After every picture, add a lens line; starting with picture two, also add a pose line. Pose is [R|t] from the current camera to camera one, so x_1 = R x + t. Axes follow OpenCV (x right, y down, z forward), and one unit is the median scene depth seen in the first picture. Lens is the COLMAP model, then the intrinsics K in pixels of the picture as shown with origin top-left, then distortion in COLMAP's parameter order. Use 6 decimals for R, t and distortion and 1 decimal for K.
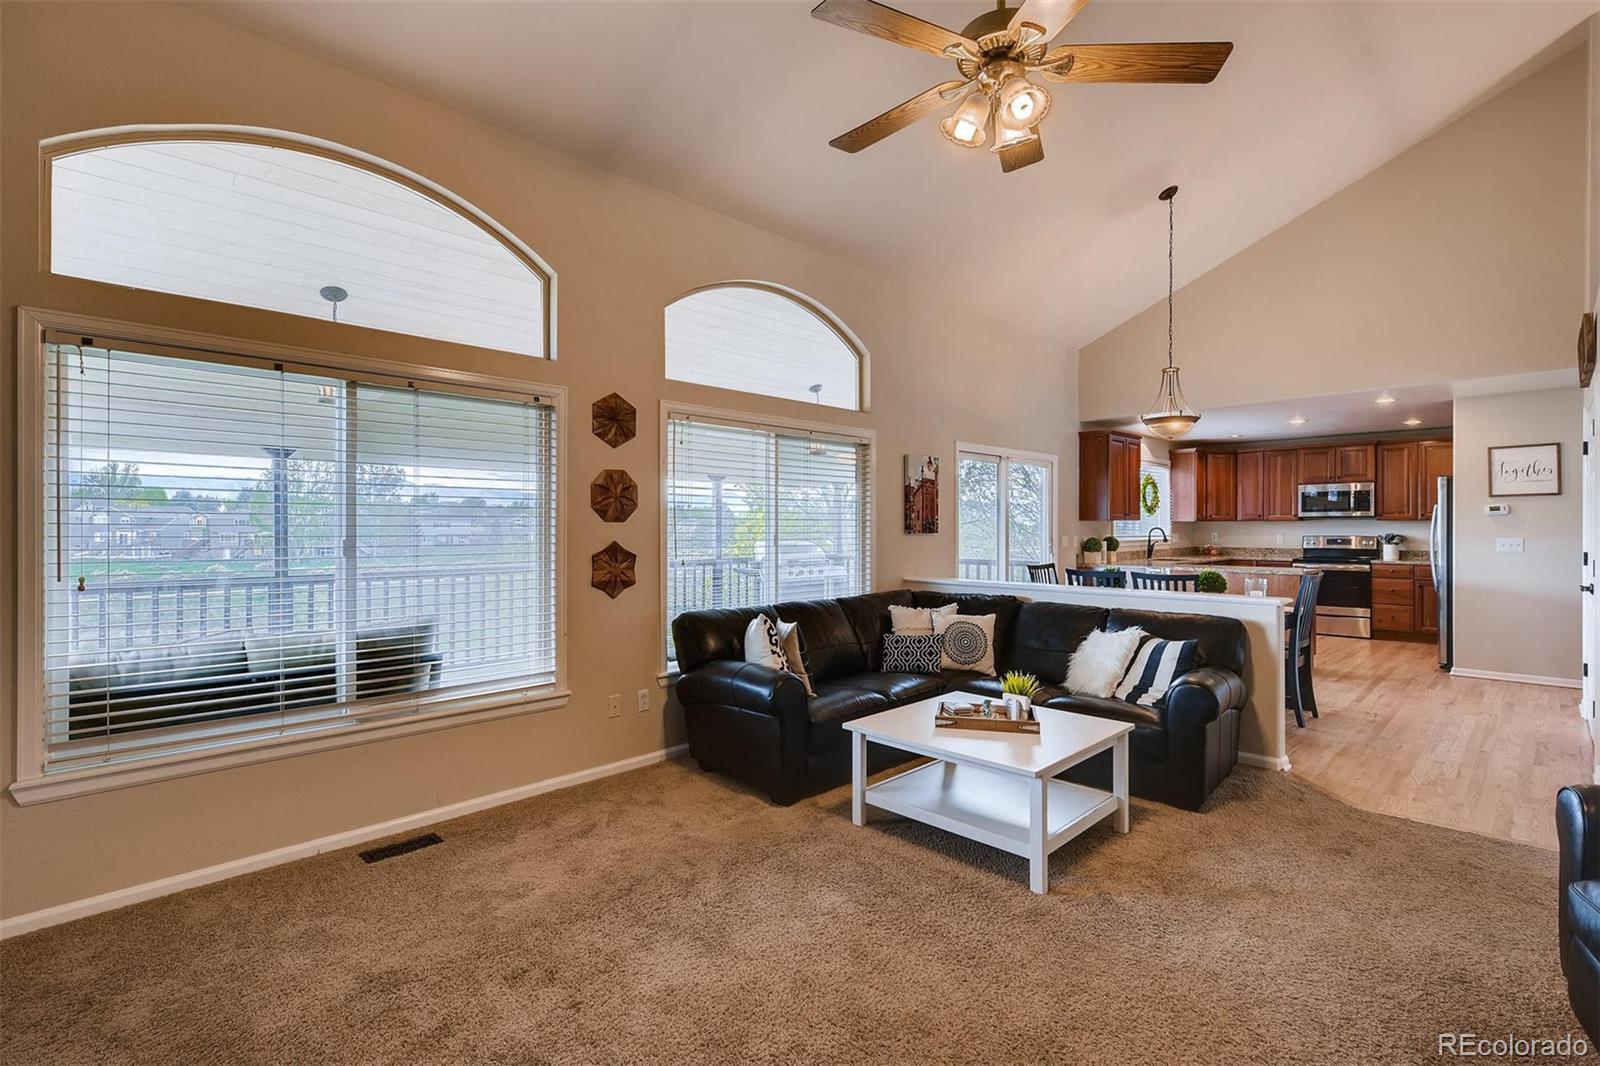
lens RADIAL K [[732.9, 0, 798.9], [0, 732.9, 528.3], [0, 0, 1]] dist [0.011649, -0.000050]
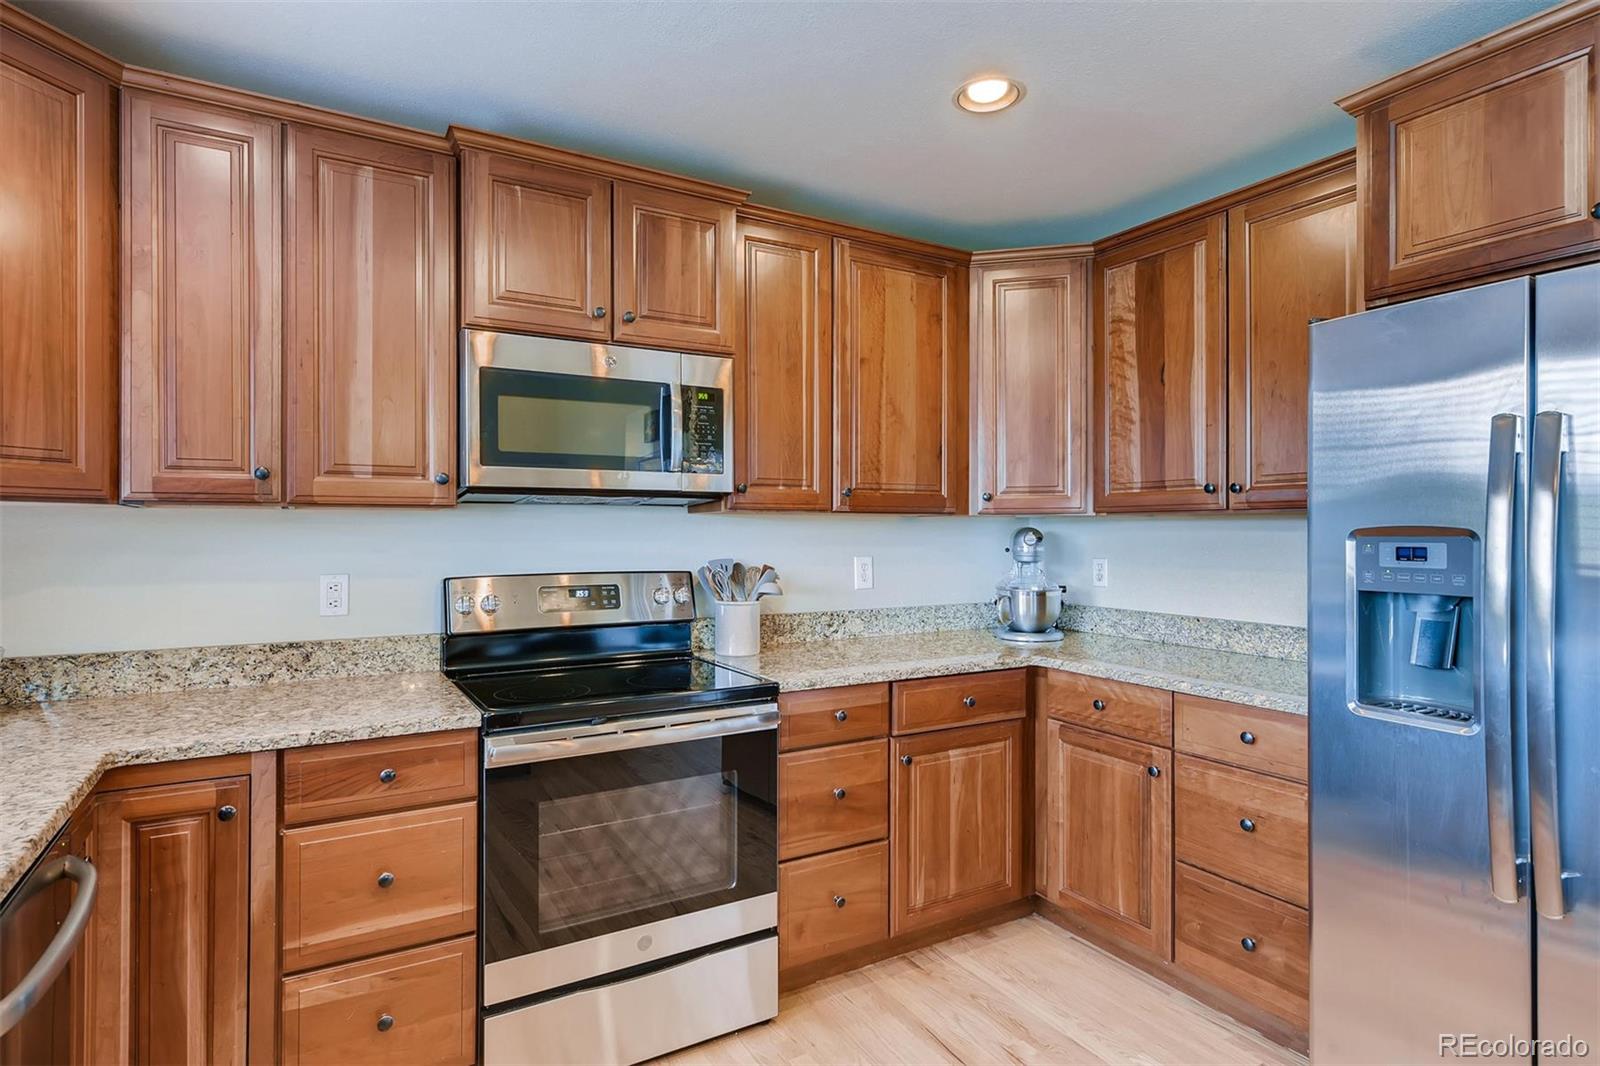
lens RADIAL K [[853.6, 0, 803.4], [0, 853.6, 529.1], [0, 0, 1]] dist [0.013874, -0.001416]
pose [[0.250115, -0.002348, 0.968213, 0.511447], [0.001024, 0.999997, 0.002161, -0.004789], [-0.968216, 0.000451, 0.250116, 0.920809]]
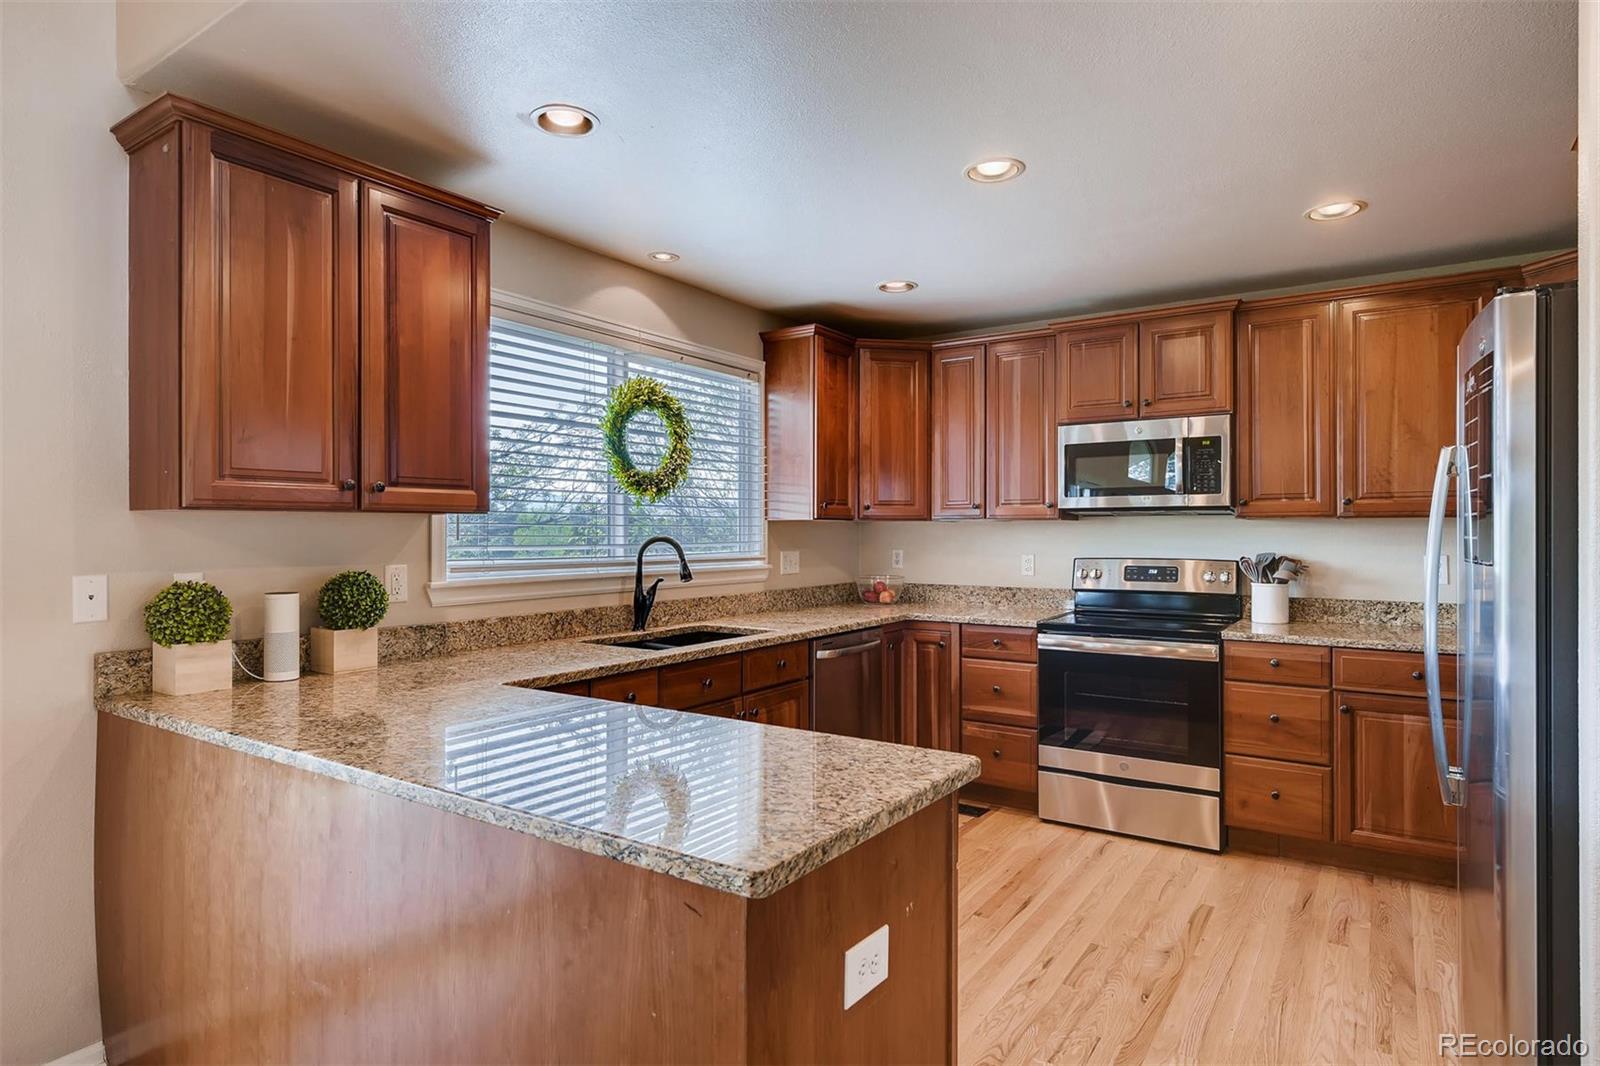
lens RADIAL K [[899.2, 0, 799.1], [0, 899.2, 531.9], [0, 0, 1]] dist [0.009876, 0.001154]
pose [[0.980980, 0.000686, 0.194110, 0.489270], [0.000298, 0.999987, -0.005040, -0.001297], [-0.194111, 0.005002, 0.980967, 0.610578]]
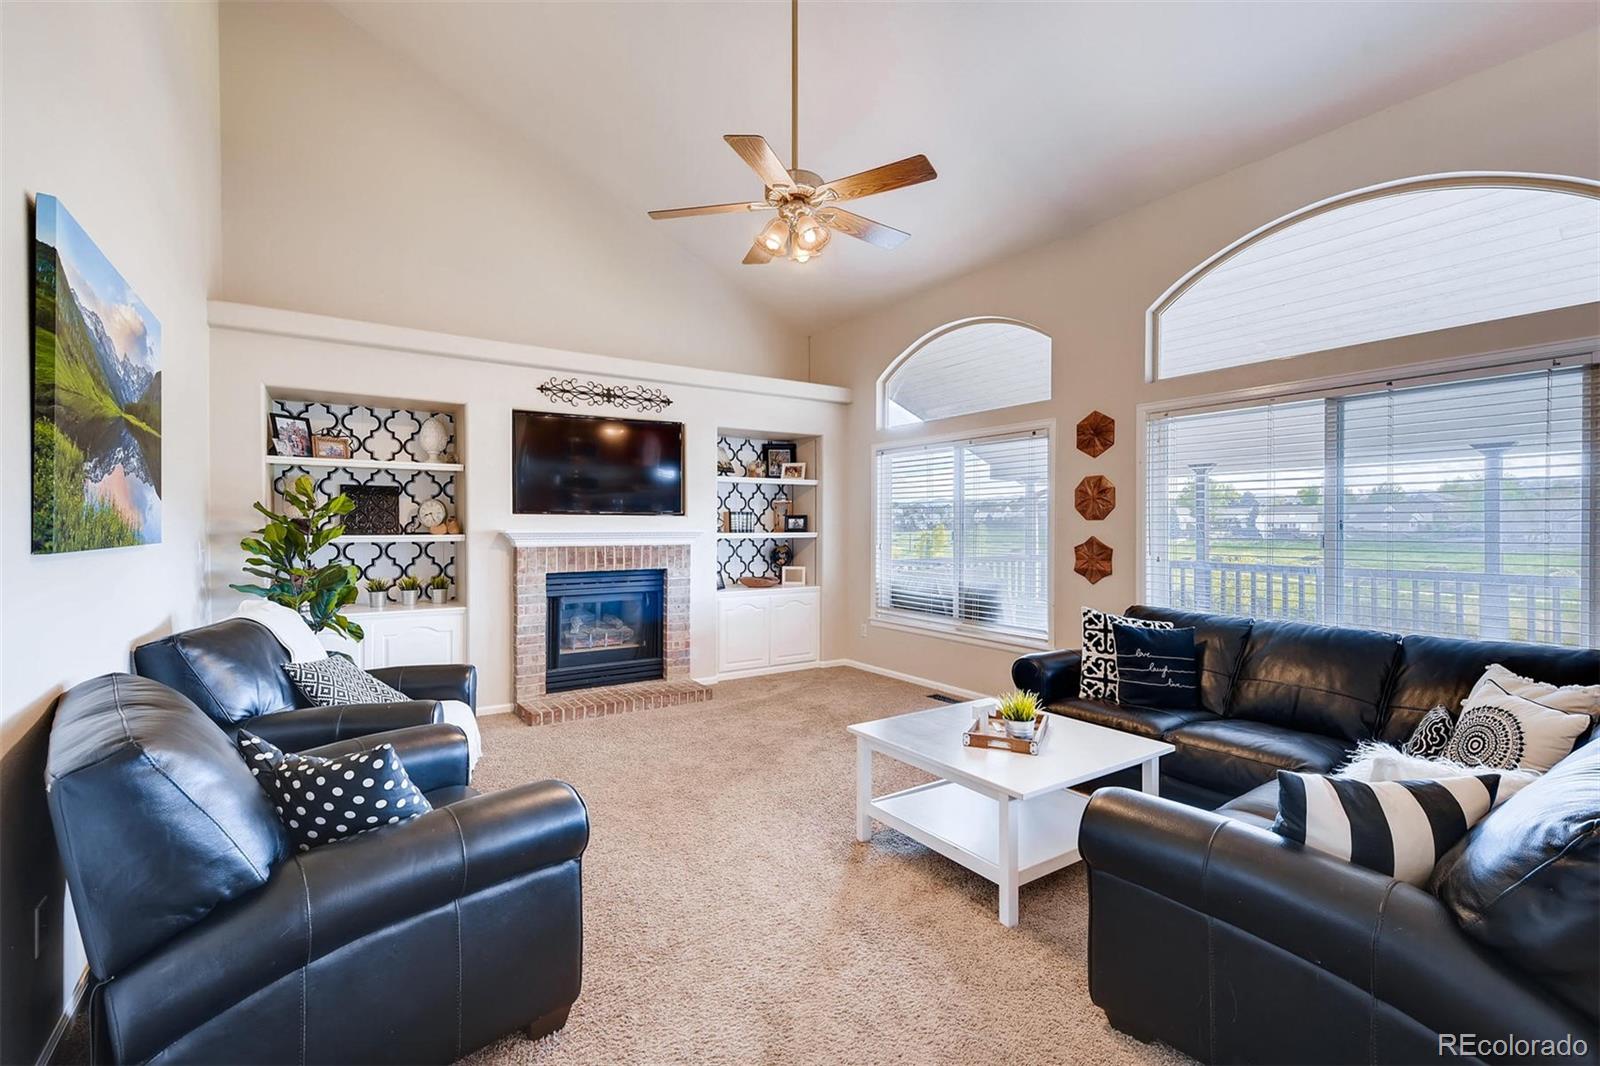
lens RADIAL K [[710.9, 0, 800.1], [0, 710.9, 532.2], [0, 0, 1]] dist [0.015082, 0.000455]
pose [[-0.189818, 0.008360, -0.981784, 0.446967], [-0.002624, 0.999956, 0.009022, 0.000877], [0.981816, 0.004288, -0.189787, 0.346420]]
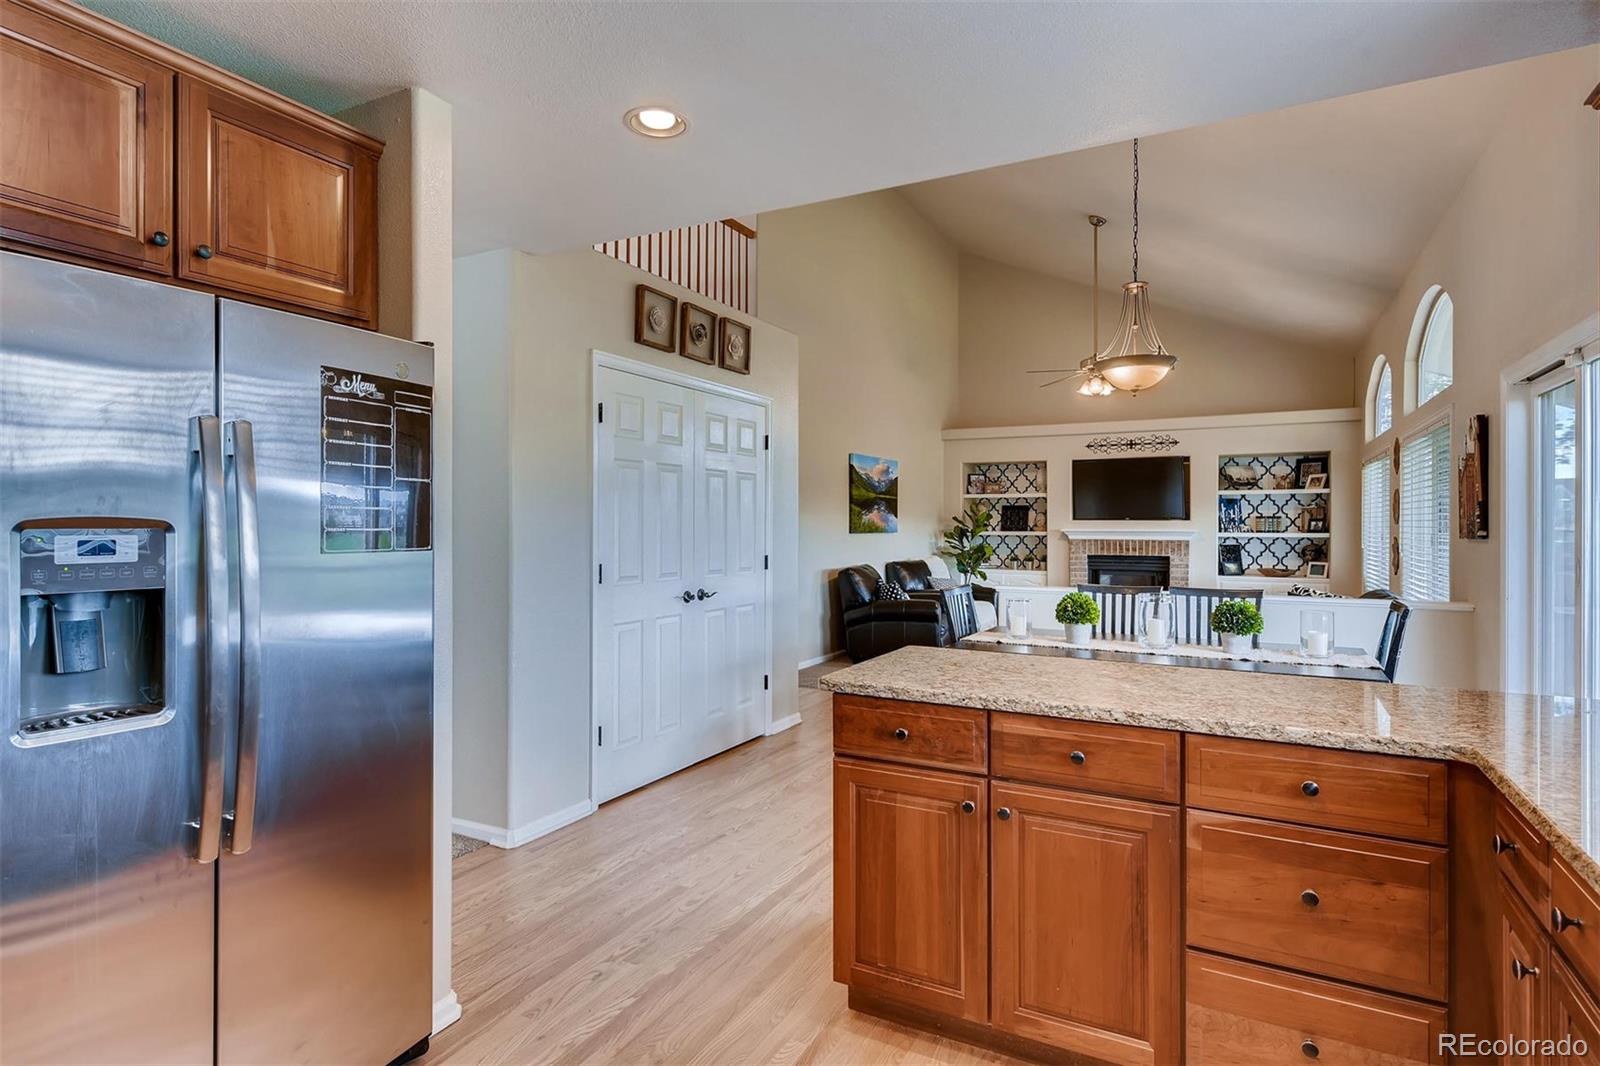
lens RADIAL K [[853.6, 0, 799.6], [0, 853.6, 527.0], [0, 0, 1]] dist [0.013874, -0.001416]
pose [[-0.952984, -0.000574, -0.303021, 0.662065], [-0.002256, 0.999984, 0.005201, -0.004126], [0.303013, 0.005640, -0.952970, 1.059650]]
